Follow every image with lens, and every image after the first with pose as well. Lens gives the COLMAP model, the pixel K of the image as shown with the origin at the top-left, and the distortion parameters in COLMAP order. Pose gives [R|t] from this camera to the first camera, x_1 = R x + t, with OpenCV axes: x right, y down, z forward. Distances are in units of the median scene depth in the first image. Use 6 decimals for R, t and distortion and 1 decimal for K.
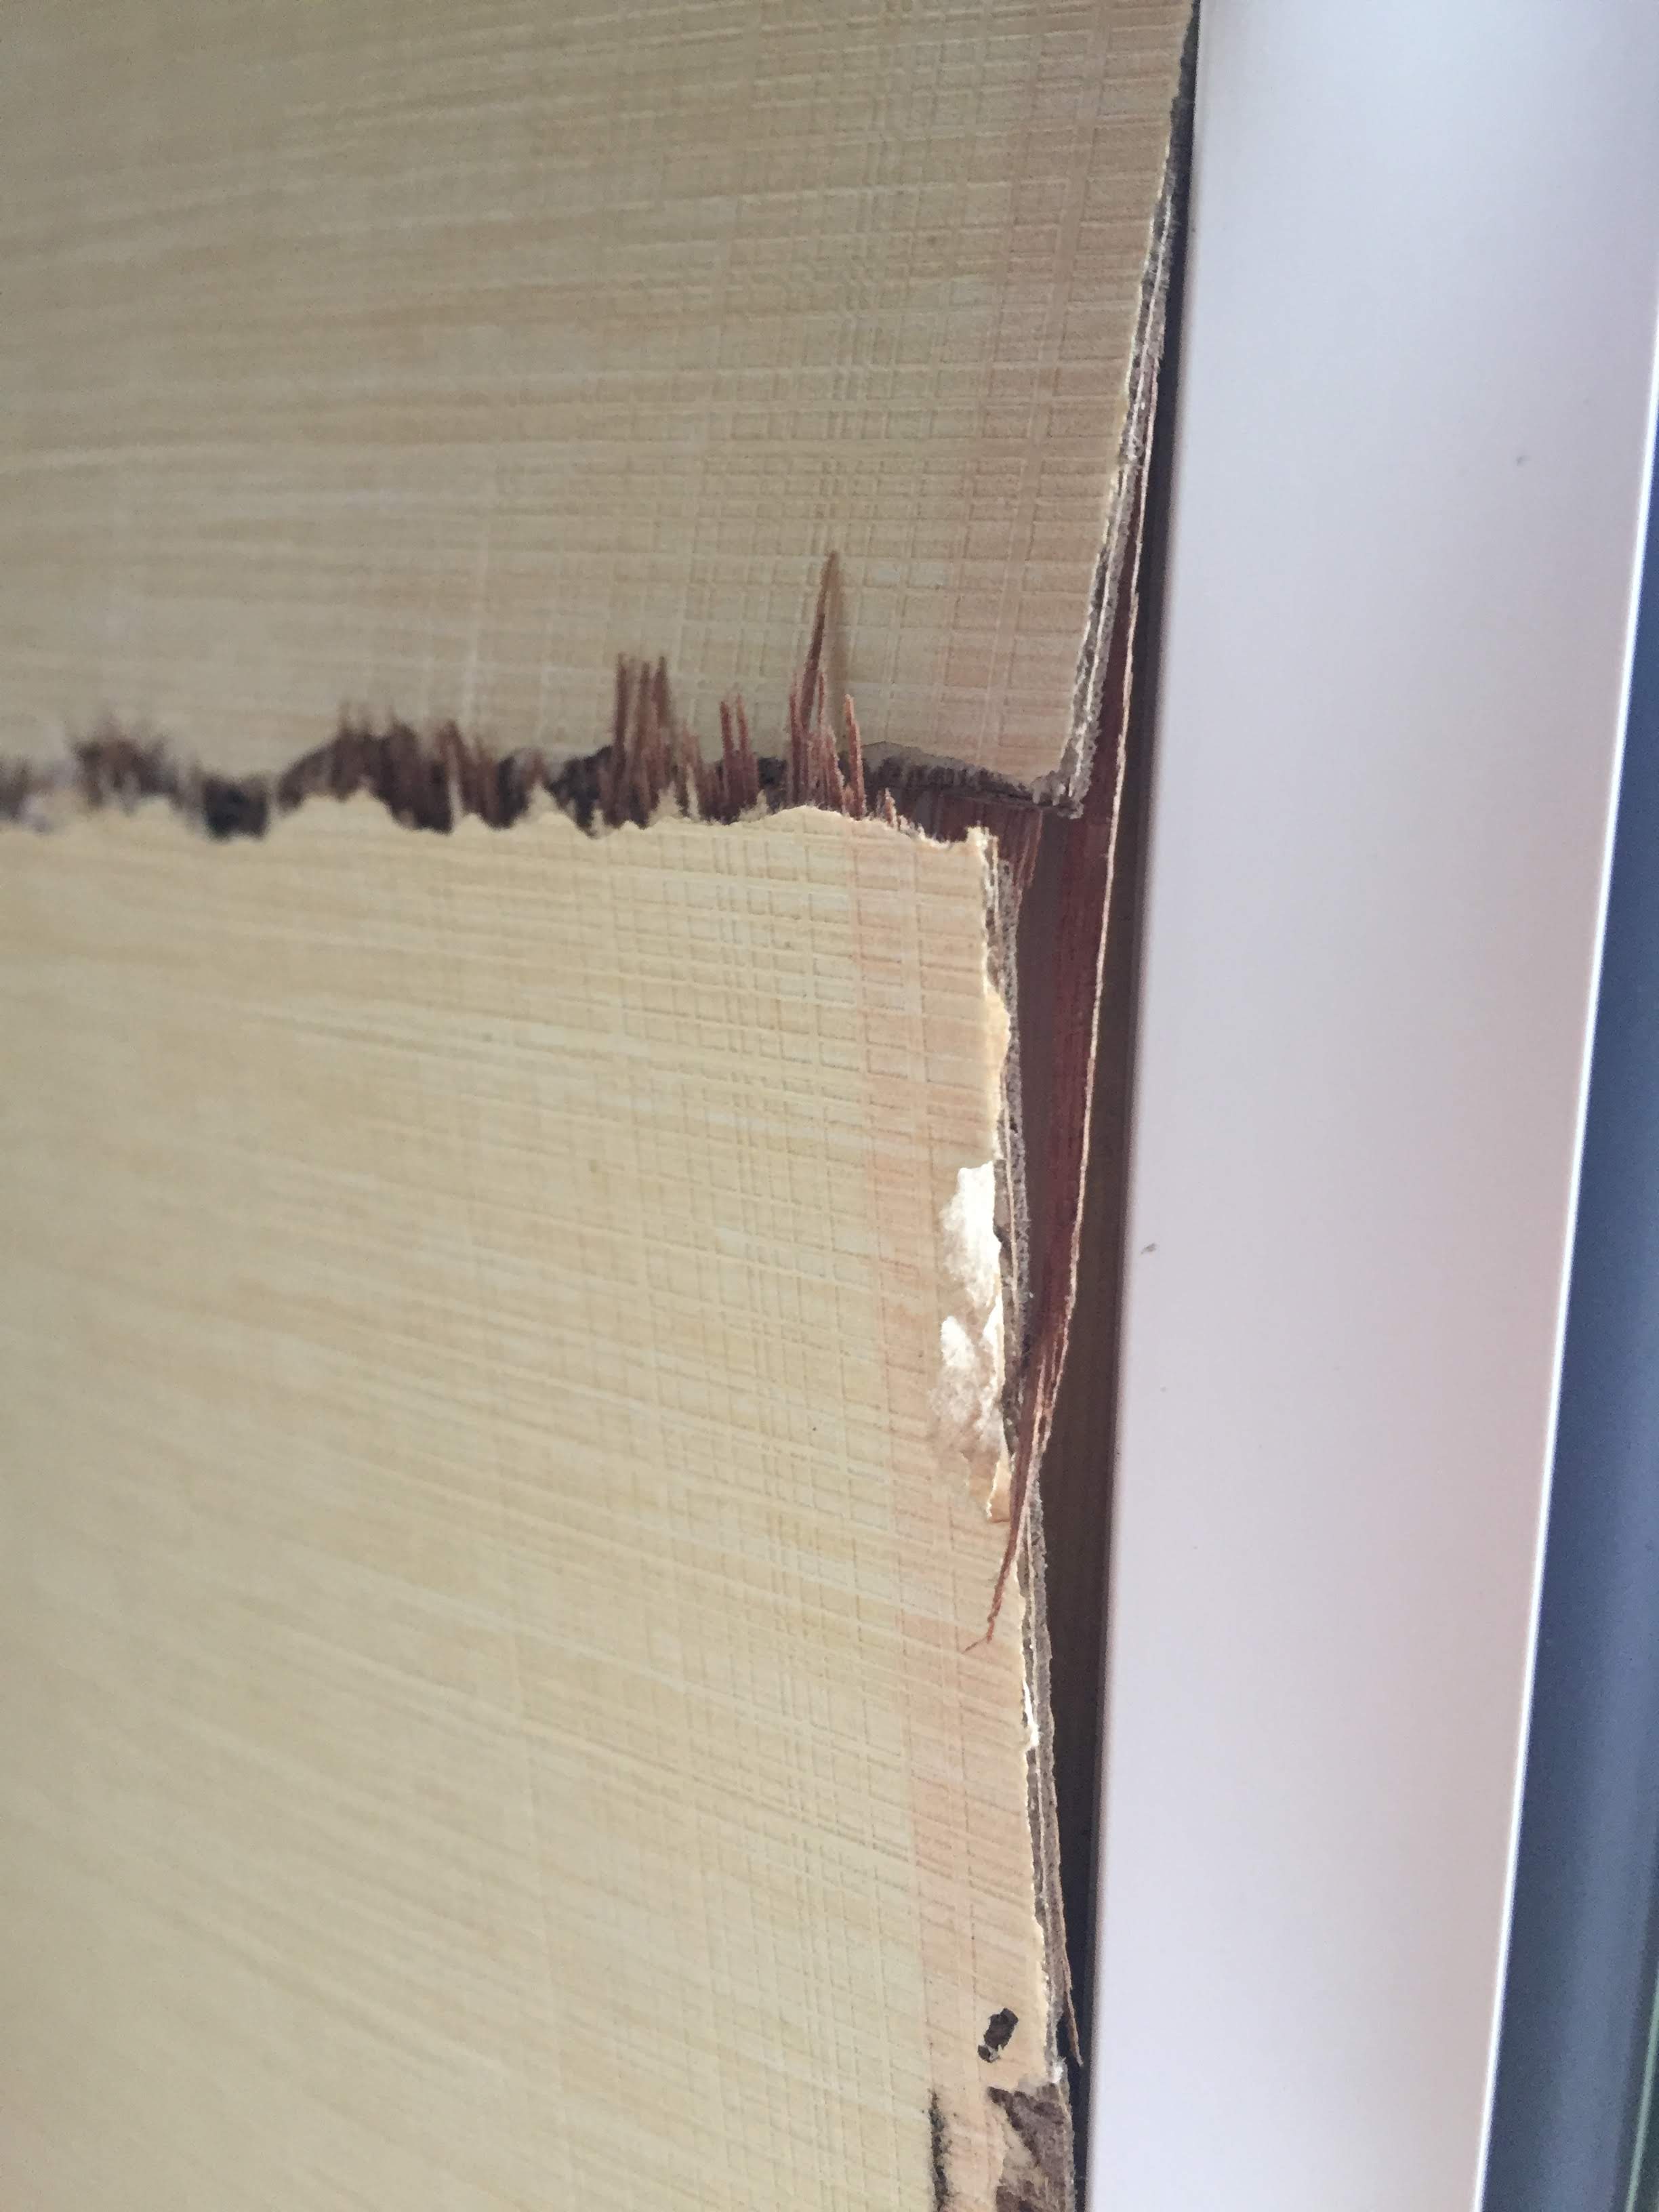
lens RADIAL K [[1905.3, 0, 829.5], [0, 1905.3, 1106.0], [0, 0, 1]] dist [0.053356, -0.115859]
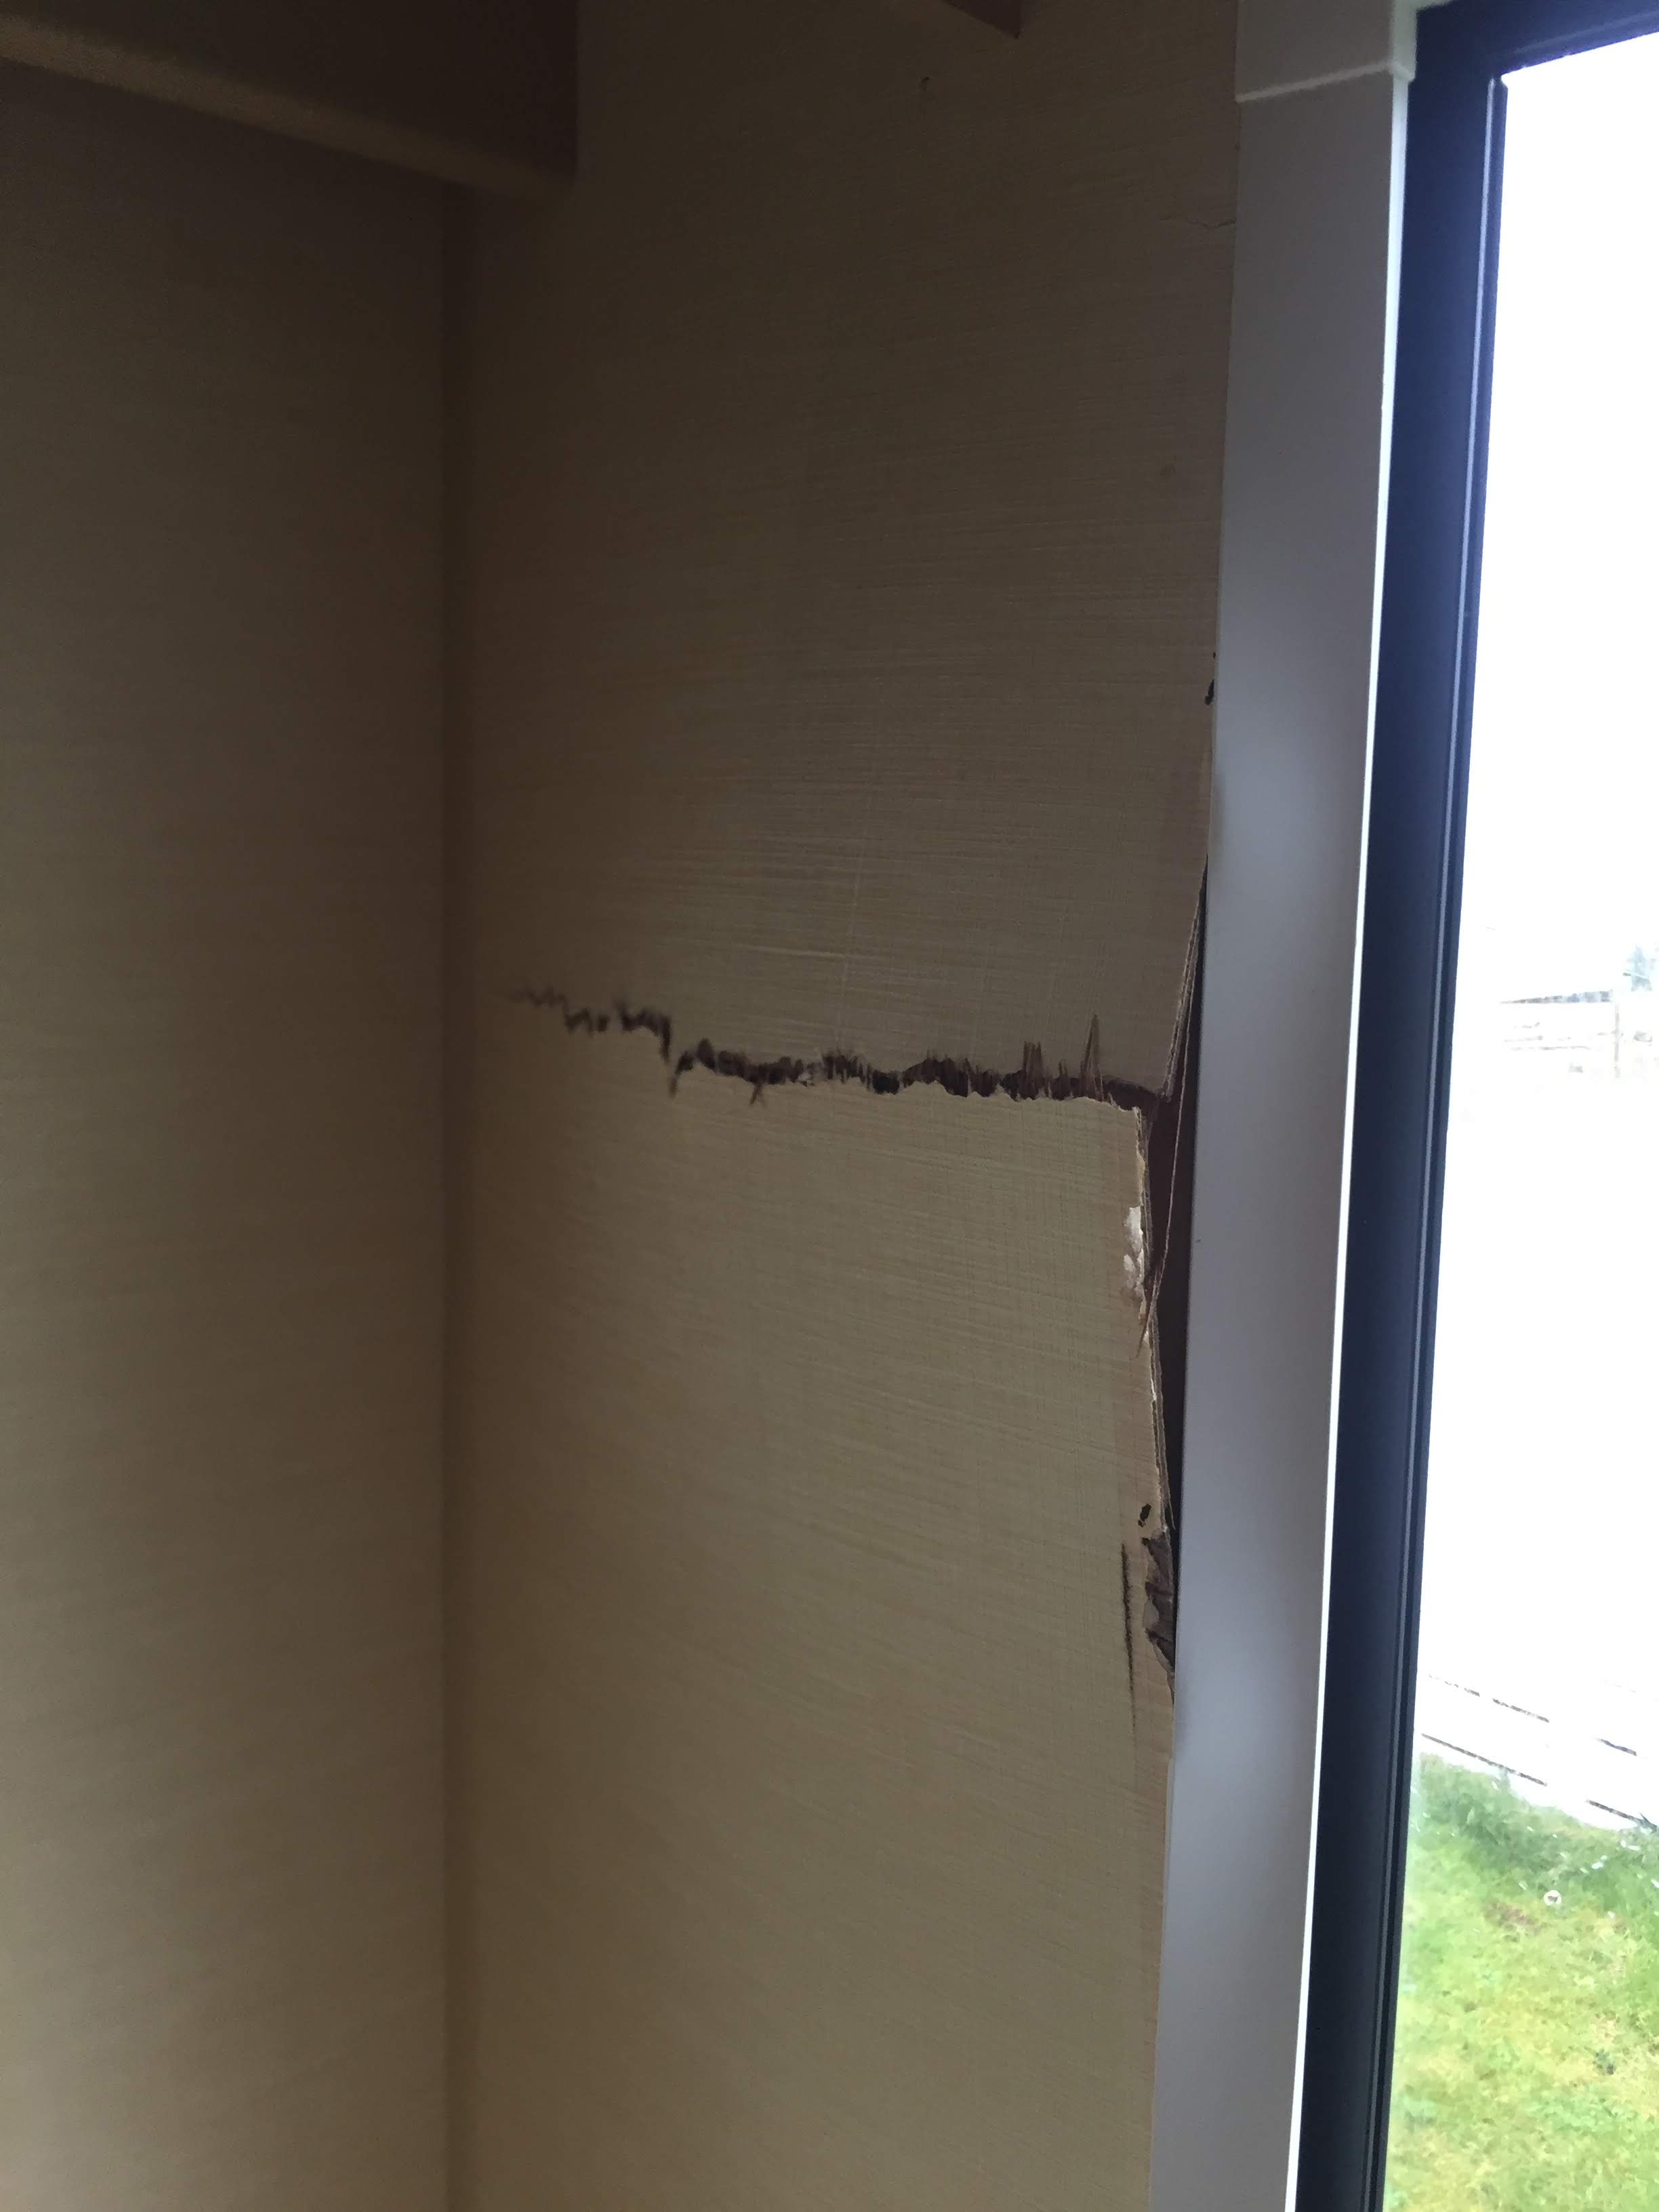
lens RADIAL K [[1905.3, 0, 829.5], [0, 1905.3, 1106.0], [0, 0, 1]] dist [0.053356, -0.115859]
pose [[0.988480, 0.019008, -0.150154, 0.041932], [-0.029108, 0.997437, -0.065357, 0.078254], [0.148527, 0.068975, 0.986500, -2.087126]]
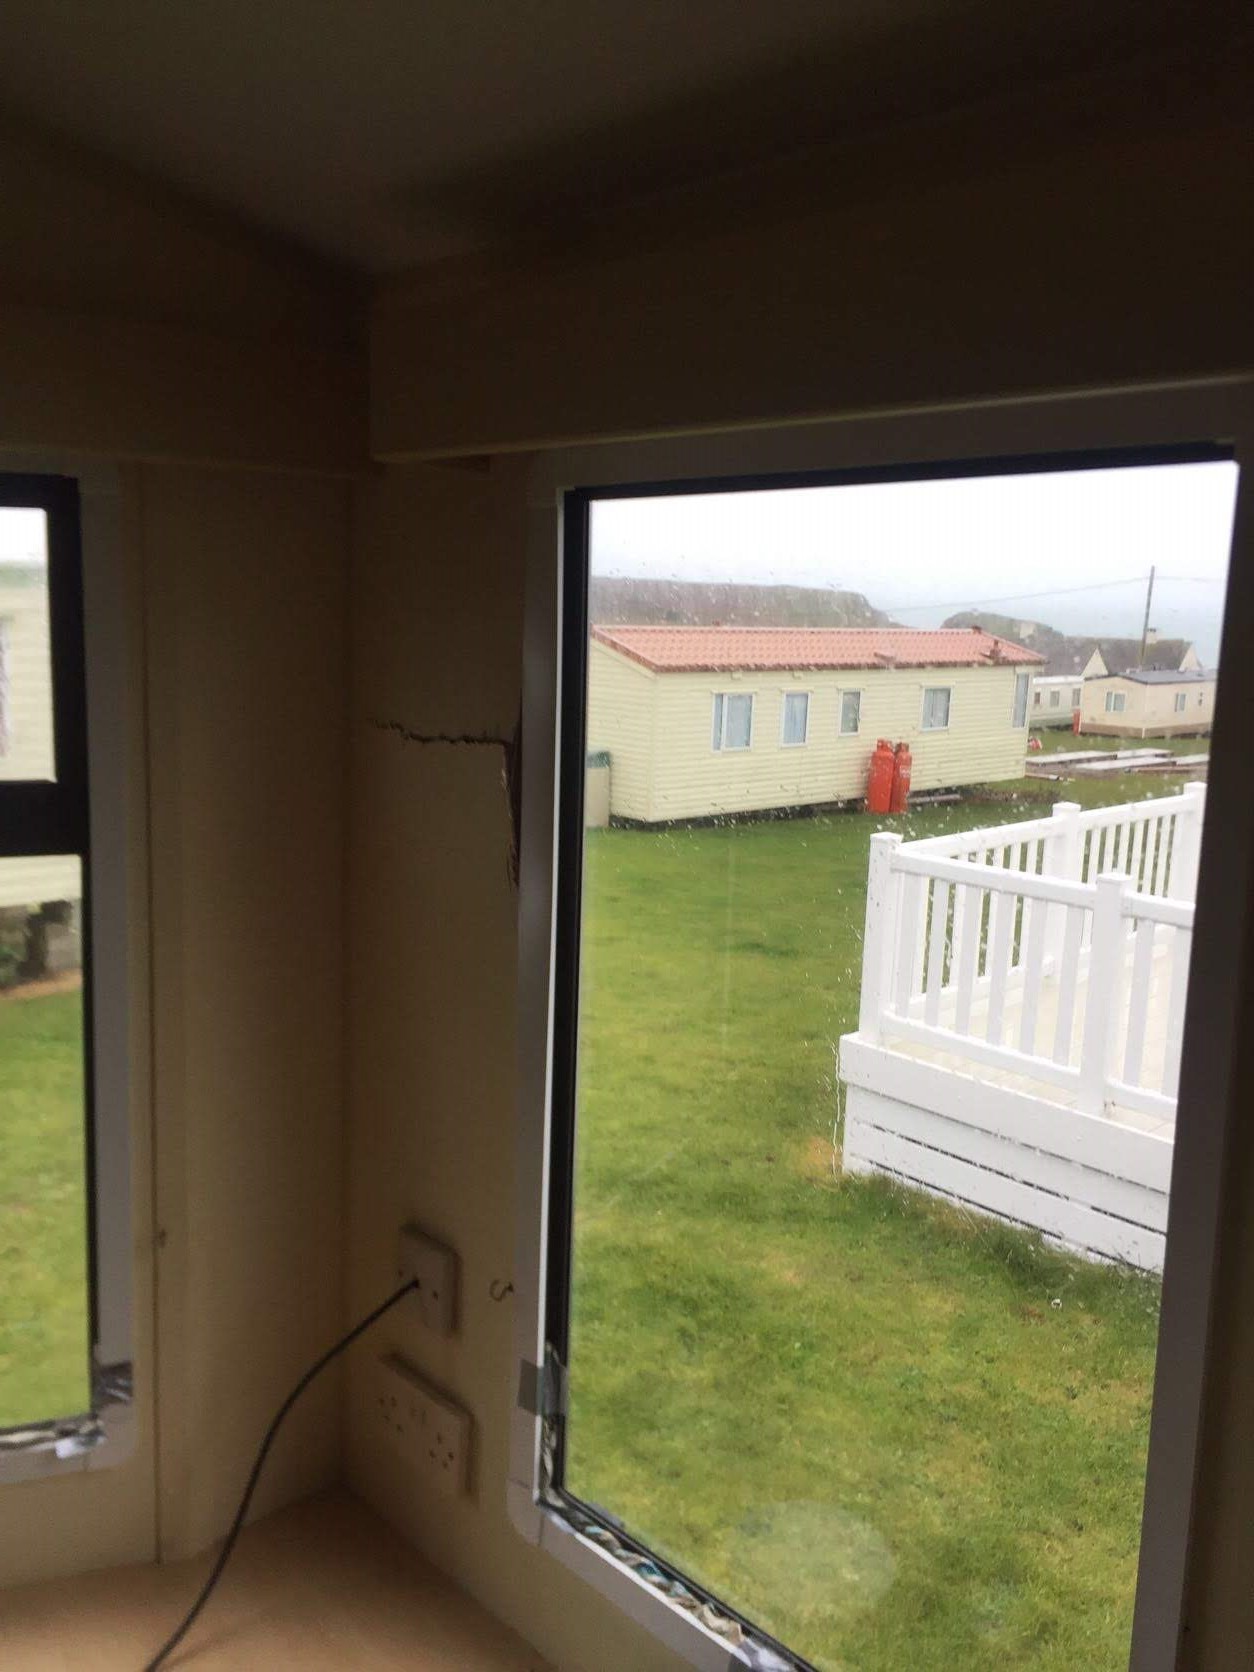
lens RADIAL K [[1440.2, 0, 627.0], [0, 1440.2, 836.0], [0, 0, 1]] dist [0.053356, -0.115859]
pose [[0.986091, 0.028285, -0.163782, 2.301629], [-0.036379, 0.998249, -0.046635, 0.827582], [0.162177, 0.051945, 0.985394, -7.845115]]
